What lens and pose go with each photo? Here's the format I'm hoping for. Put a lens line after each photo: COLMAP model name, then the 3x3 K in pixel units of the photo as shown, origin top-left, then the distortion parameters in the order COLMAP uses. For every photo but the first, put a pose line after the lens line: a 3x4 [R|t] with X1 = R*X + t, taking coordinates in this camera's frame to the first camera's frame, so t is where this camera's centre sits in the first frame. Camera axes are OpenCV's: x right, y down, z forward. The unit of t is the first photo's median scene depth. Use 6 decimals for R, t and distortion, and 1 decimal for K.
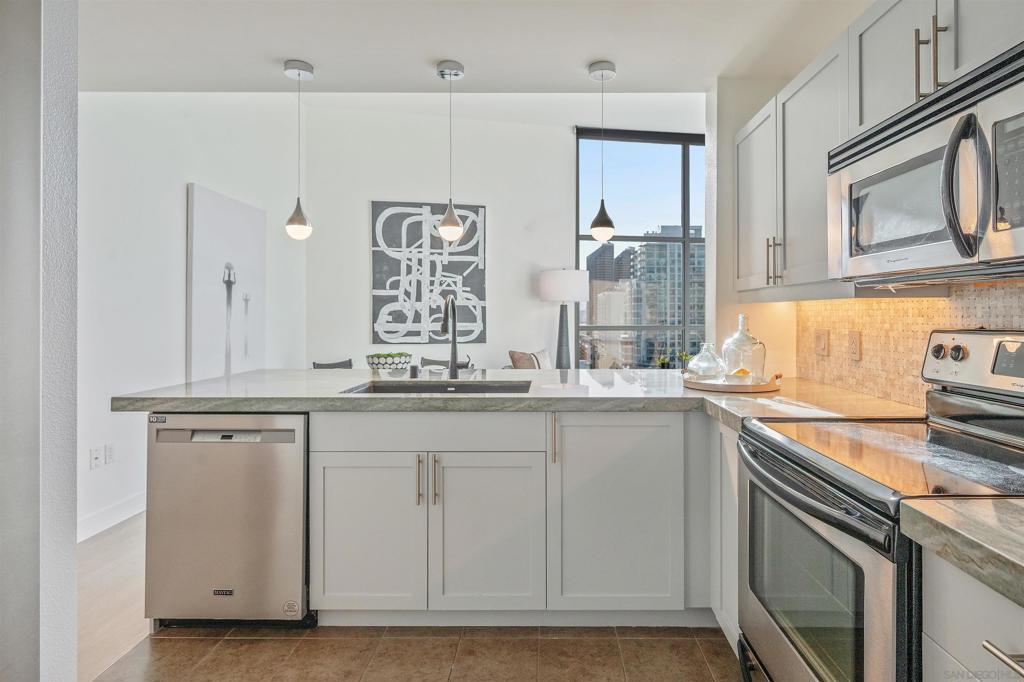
lens RADIAL K [[559.1, 0, 549.8], [0, 559.1, 312.8], [0, 0, 1]] dist [-0.001344, -0.000294]
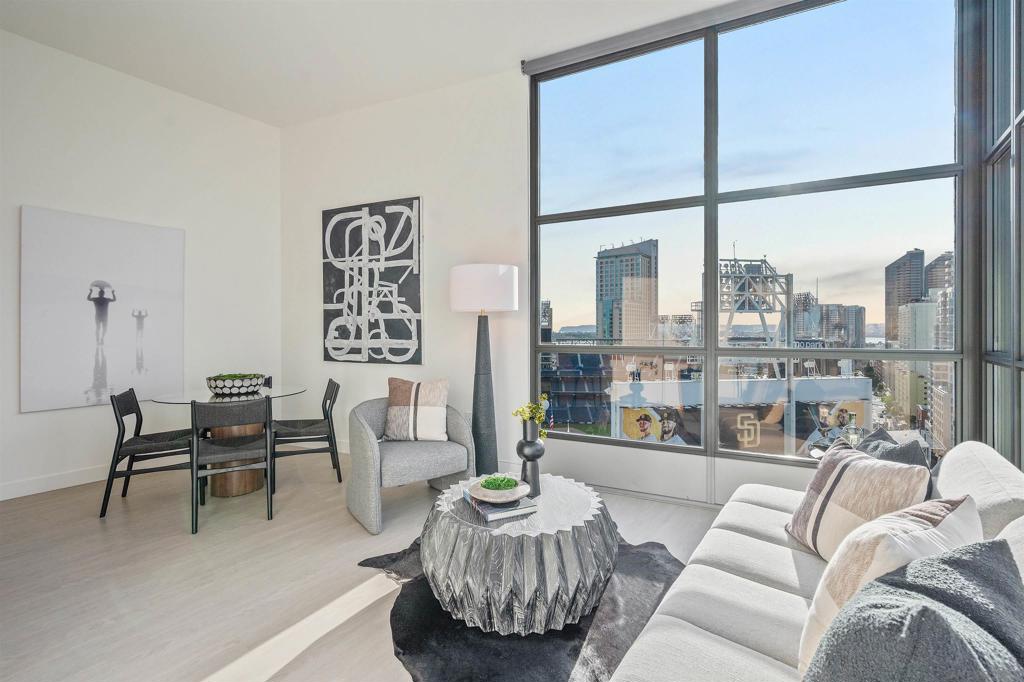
lens RADIAL K [[453.8, 0, 511.9], [0, 453.8, 328.2], [0, 0, 1]] dist [0.000238, 0.000063]
pose [[0.811366, -0.003390, -0.584528, 0.960035], [0.004833, 0.999988, 0.000910, 0.002696], [0.584518, -0.003563, 0.811373, 1.361855]]
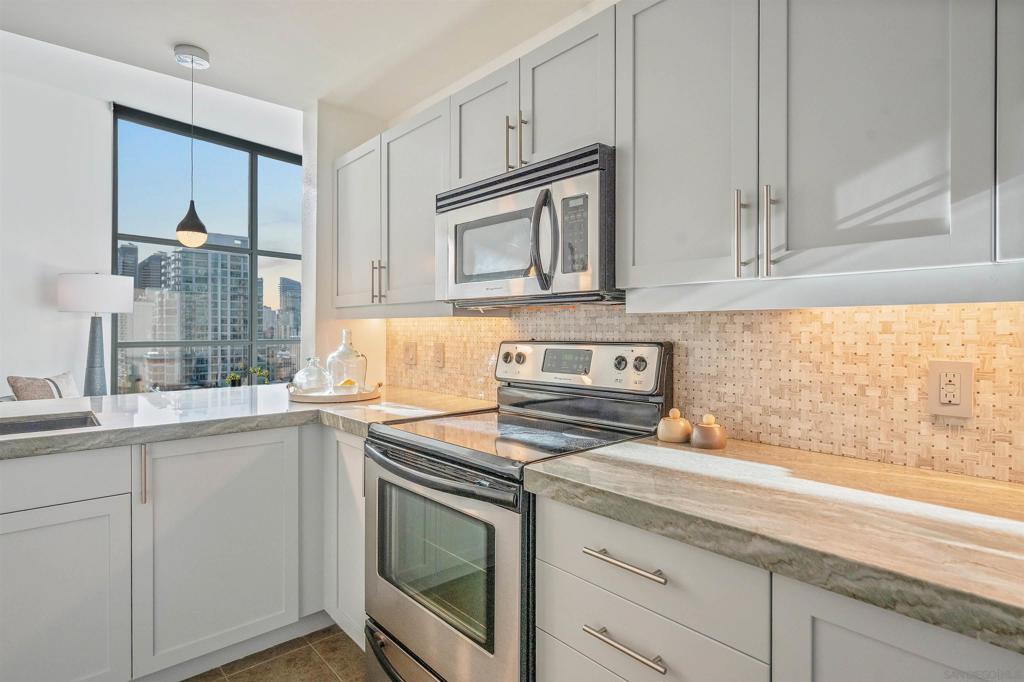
lens RADIAL K [[535.4, 0, 513.8], [0, 535.4, 331.0], [0, 0, 1]] dist [0.000276, -0.000155]
pose [[0.747475, -0.000518, 0.664290, -0.099982], [-0.004209, 0.999976, 0.005517, -0.000968], [-0.664277, -0.006920, 0.747454, 0.016224]]
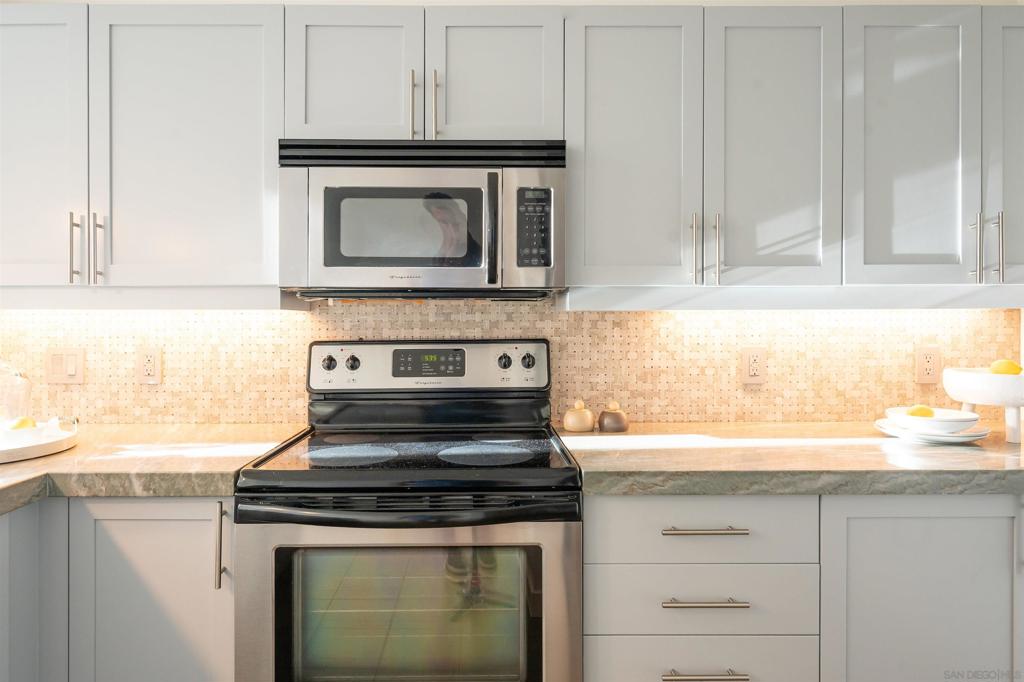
lens RADIAL K [[611.7, 0, 489.6], [0, 611.7, 324.7], [0, 0, 1]] dist [-0.002956, -0.000205]
pose [[0.000564, 0.000967, 0.999999, -0.307933], [-0.002072, 0.999997, -0.000965, -0.001177], [-0.999998, -0.002071, 0.000566, 0.469059]]
